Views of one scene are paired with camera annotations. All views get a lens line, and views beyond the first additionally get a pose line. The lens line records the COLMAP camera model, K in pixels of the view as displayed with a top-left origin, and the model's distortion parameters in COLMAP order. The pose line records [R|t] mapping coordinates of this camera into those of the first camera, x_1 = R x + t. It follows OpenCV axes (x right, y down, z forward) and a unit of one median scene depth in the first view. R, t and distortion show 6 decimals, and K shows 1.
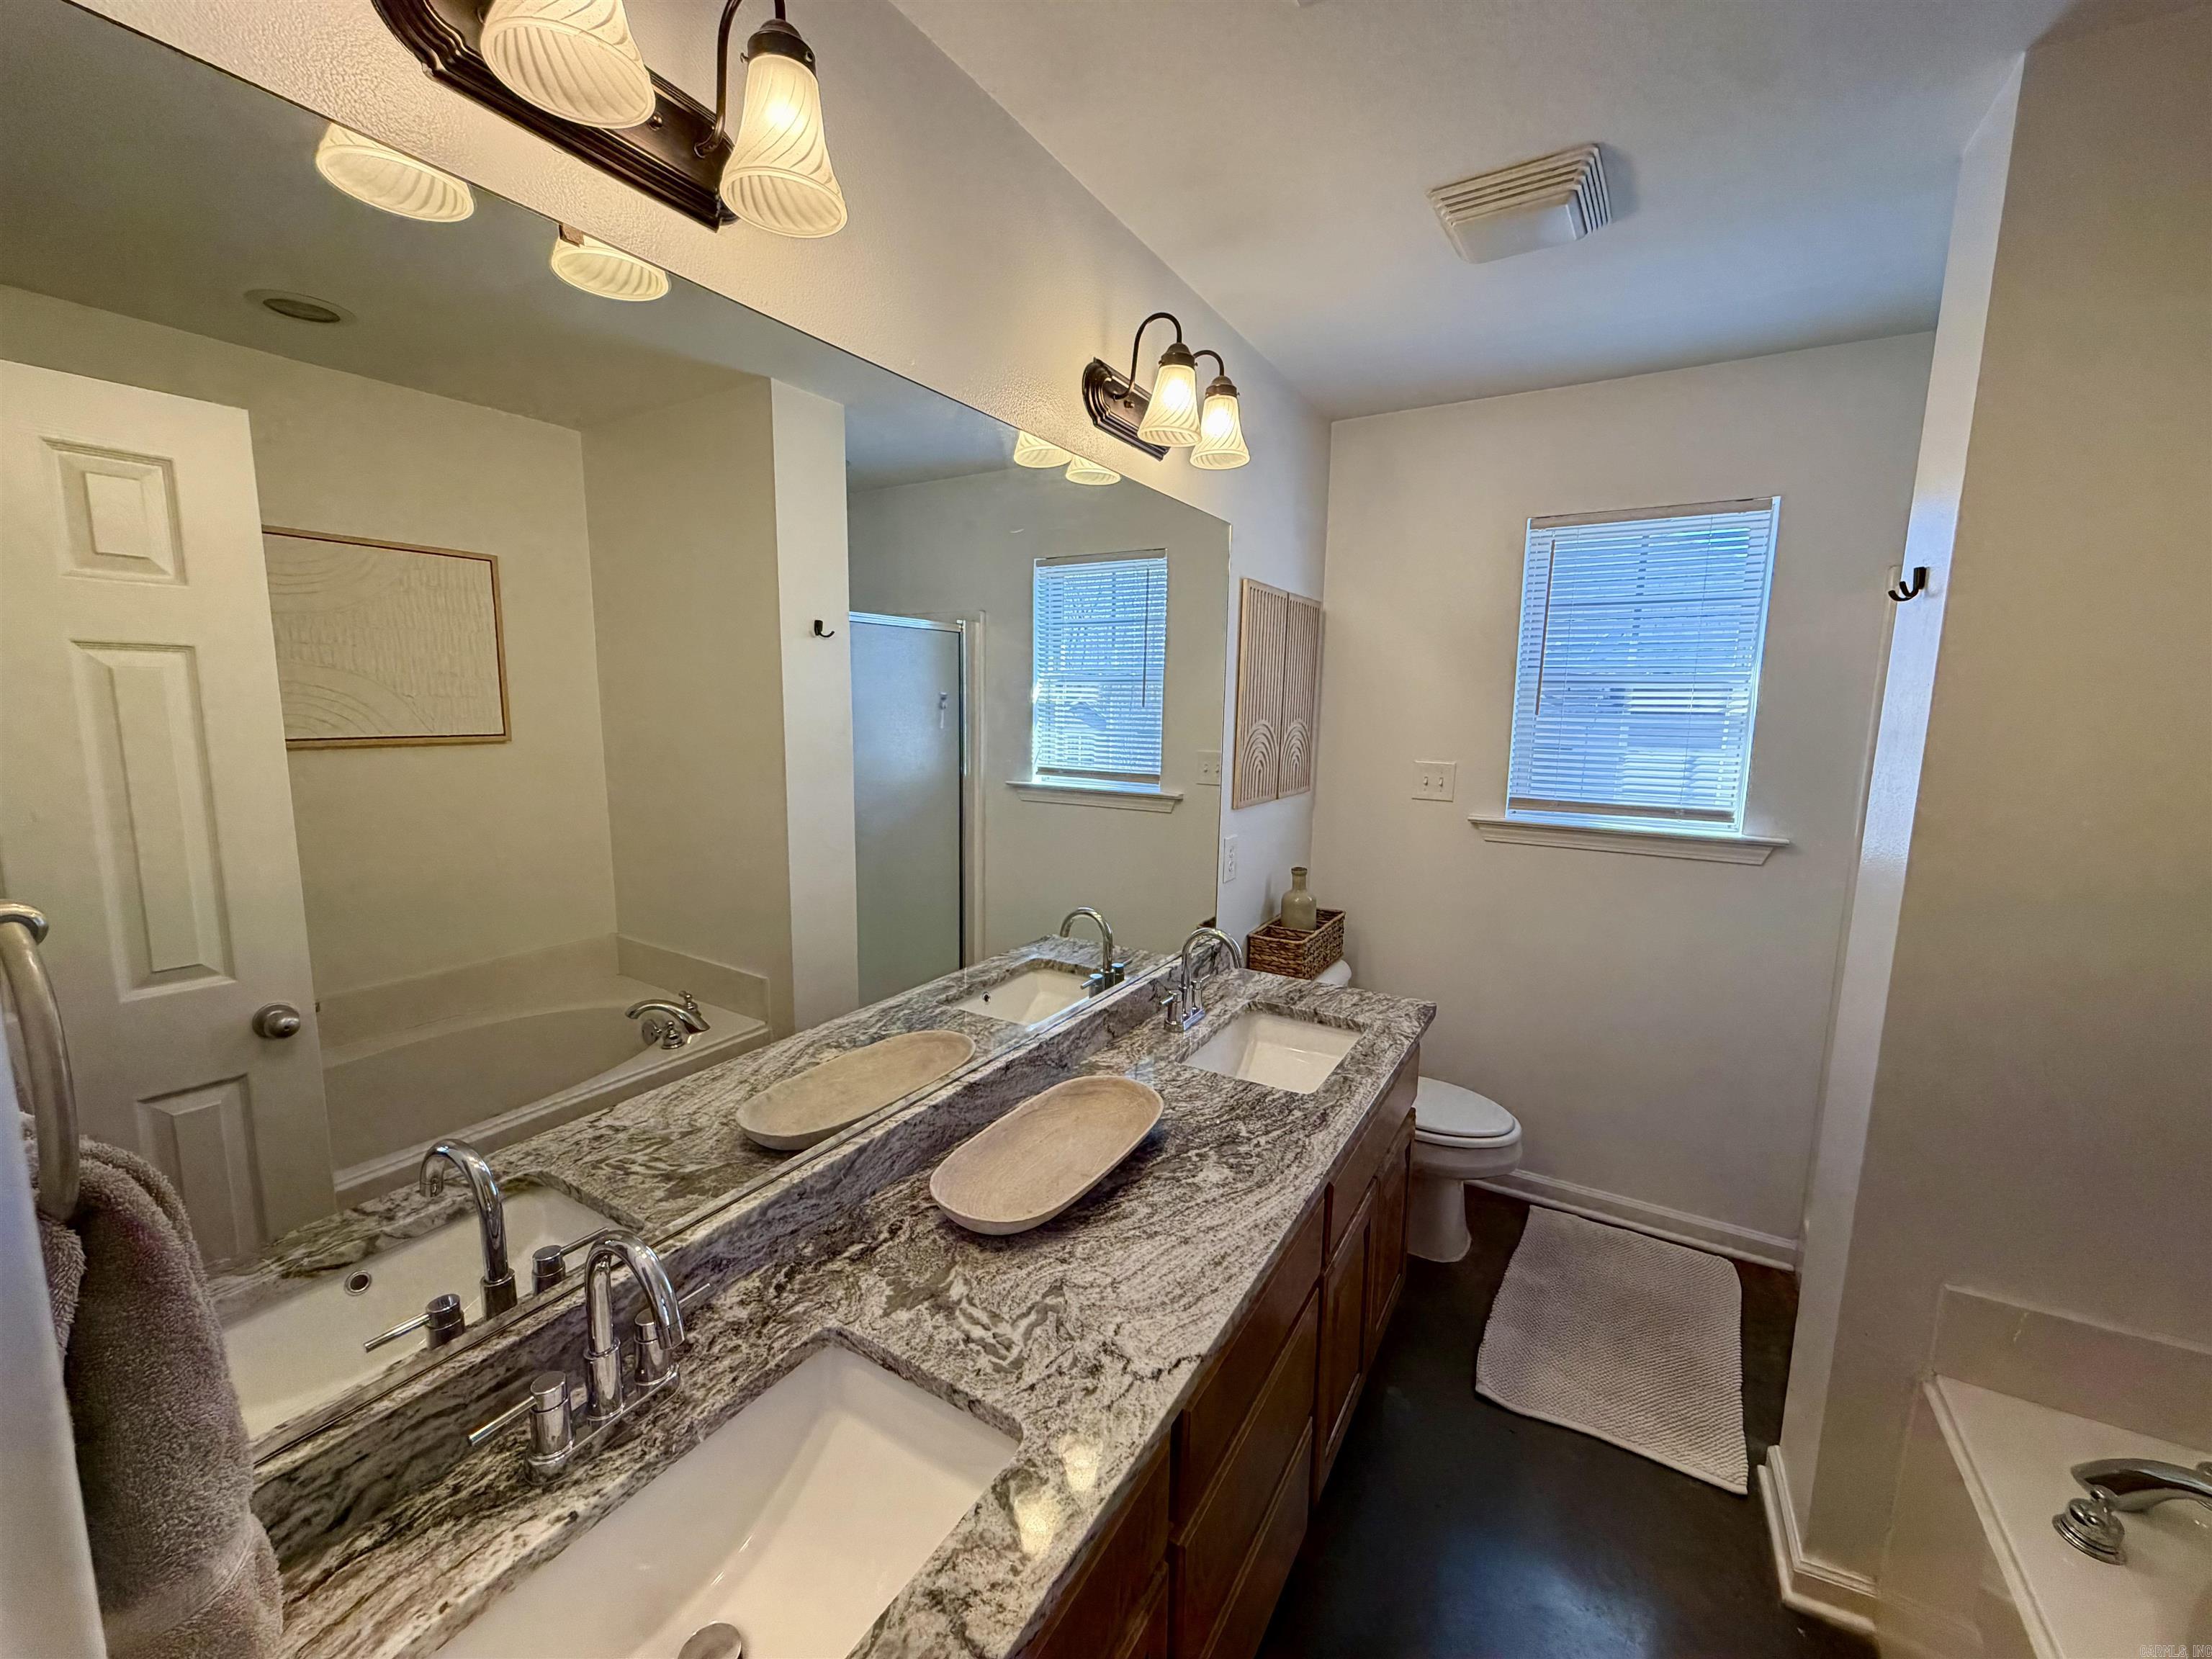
lens RADIAL K [[881.6, 0, 1095.6], [0, 881.6, 823.5], [0, 0, 1]] dist [0.000059, 0.000041]
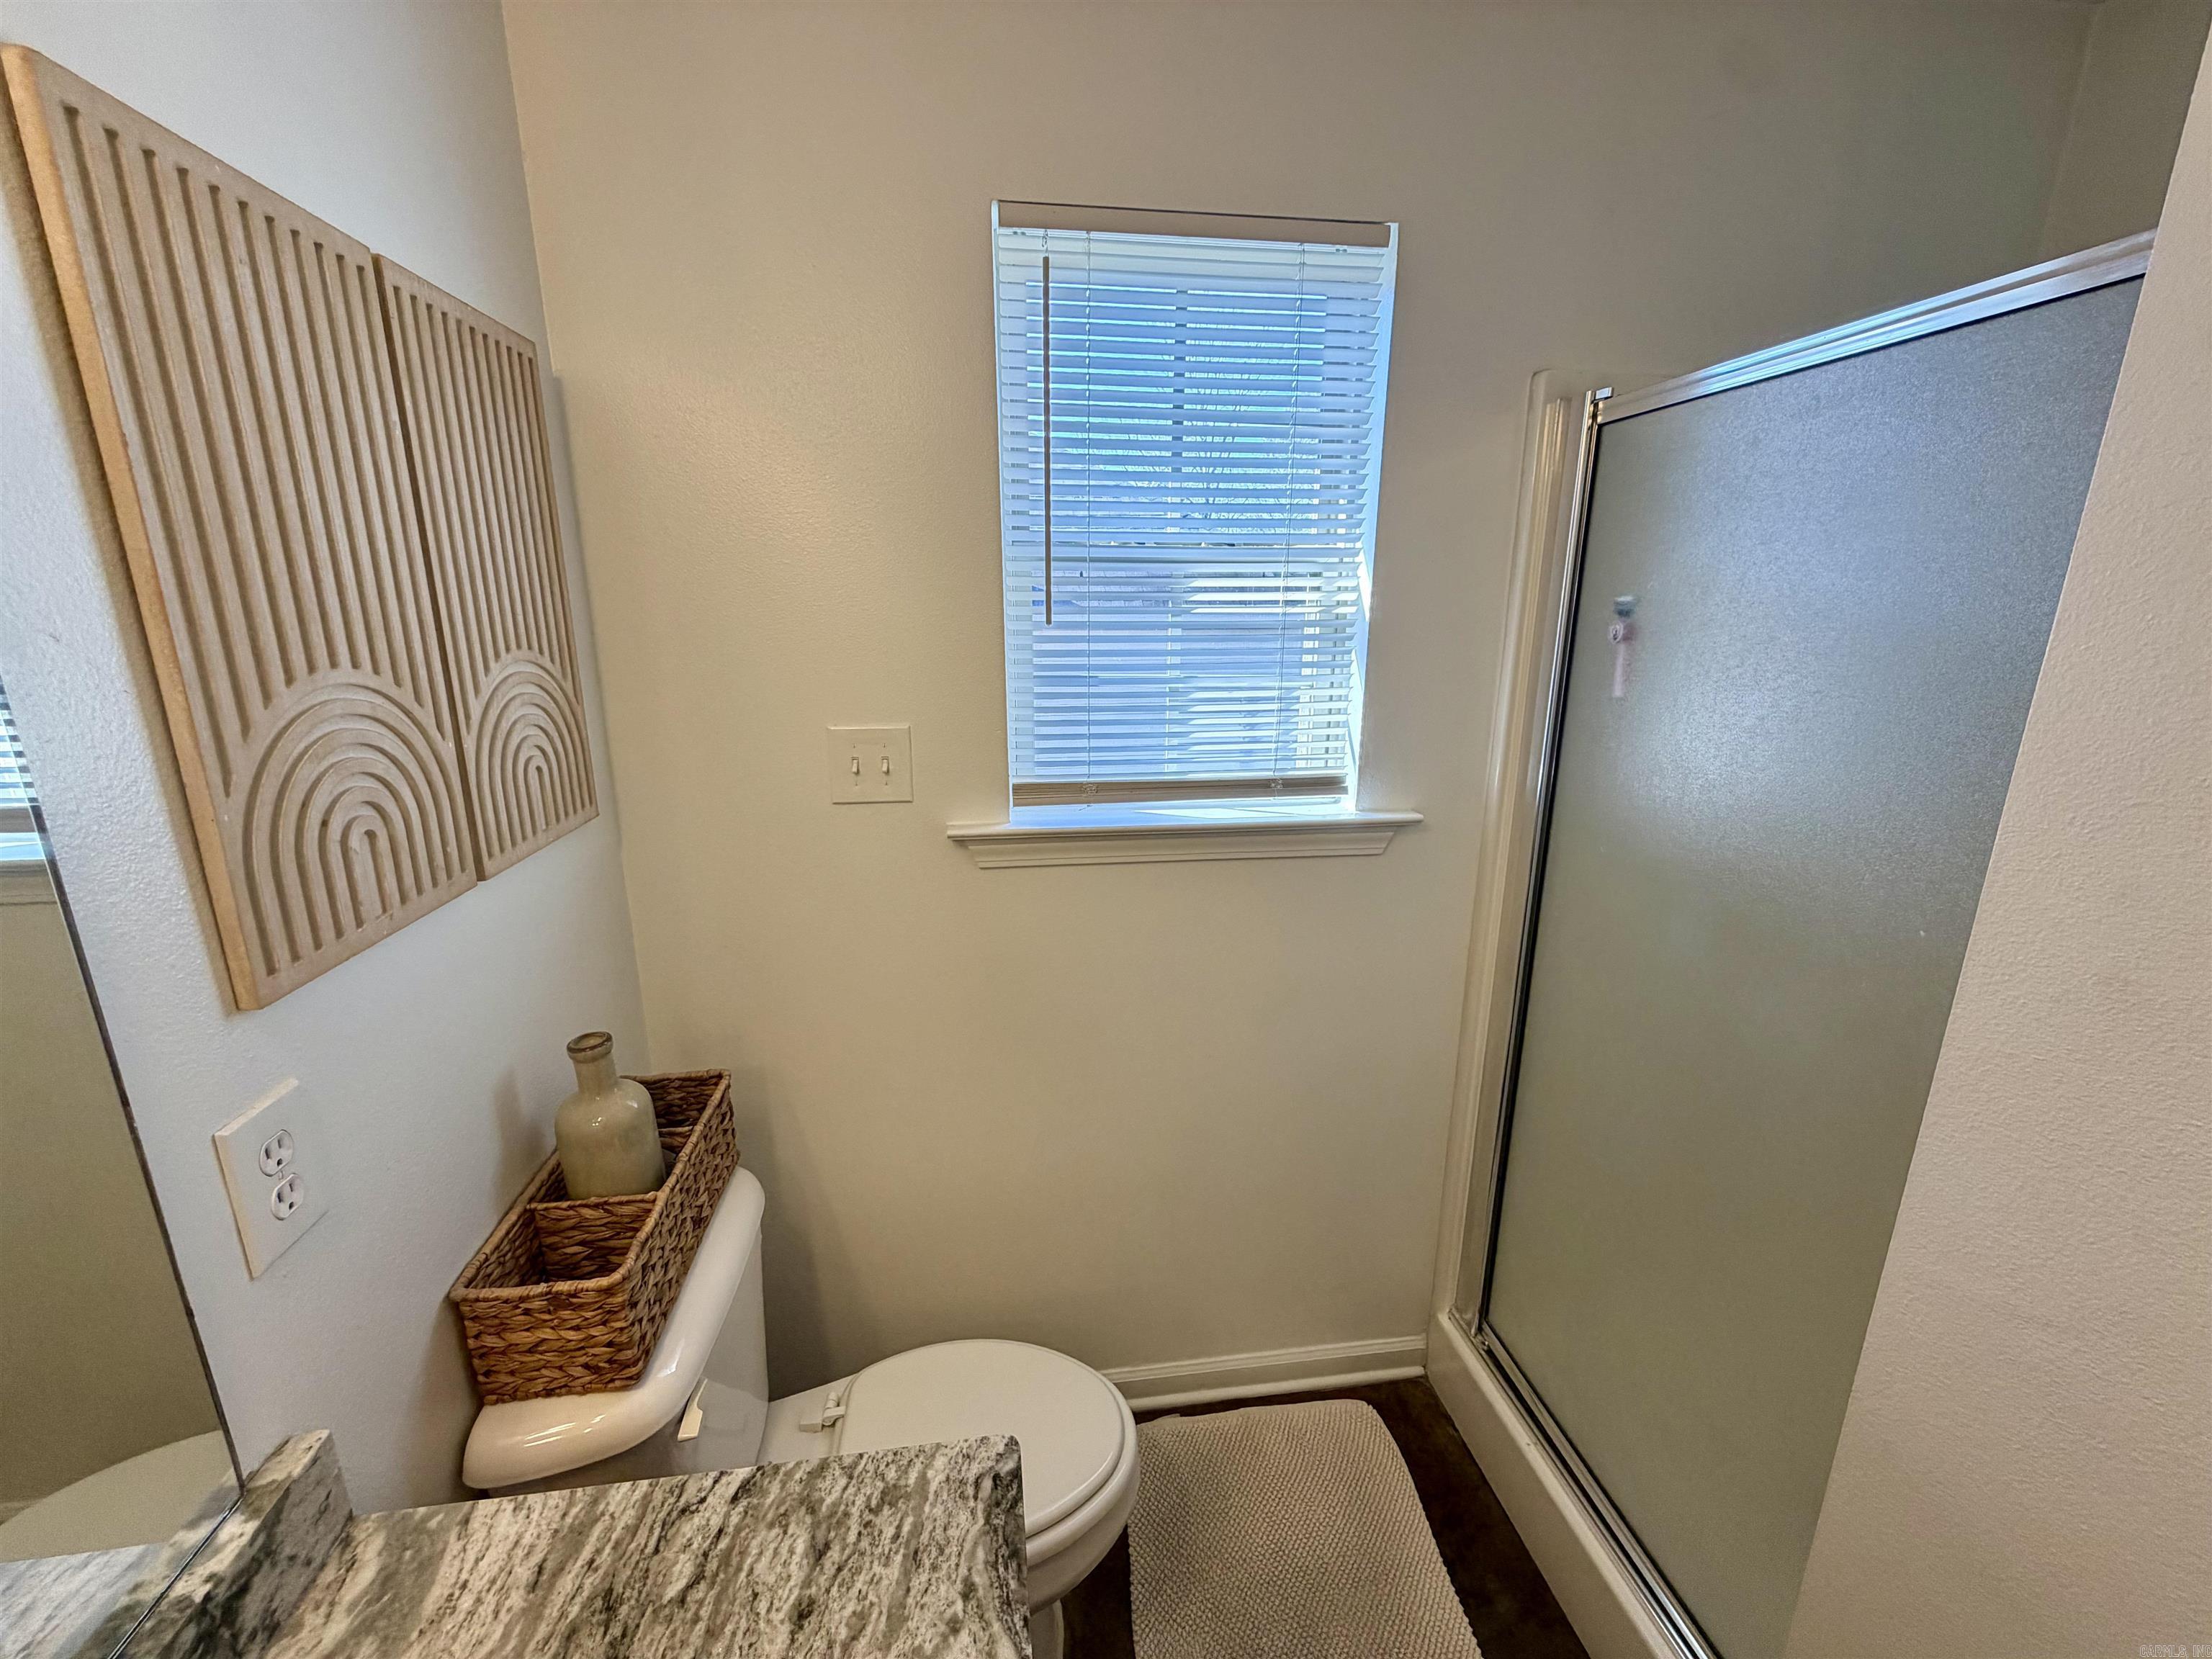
lens RADIAL K [[881.6, 0, 1095.6], [0, 881.6, 823.5], [0, 0, 1]] dist [0.000059, 0.000041]
pose [[0.774385, -0.167132, 0.610241, 0.191123], [0.098231, 0.984544, 0.144993, -0.081811], [-0.625042, -0.052335, 0.778834, 0.585740]]
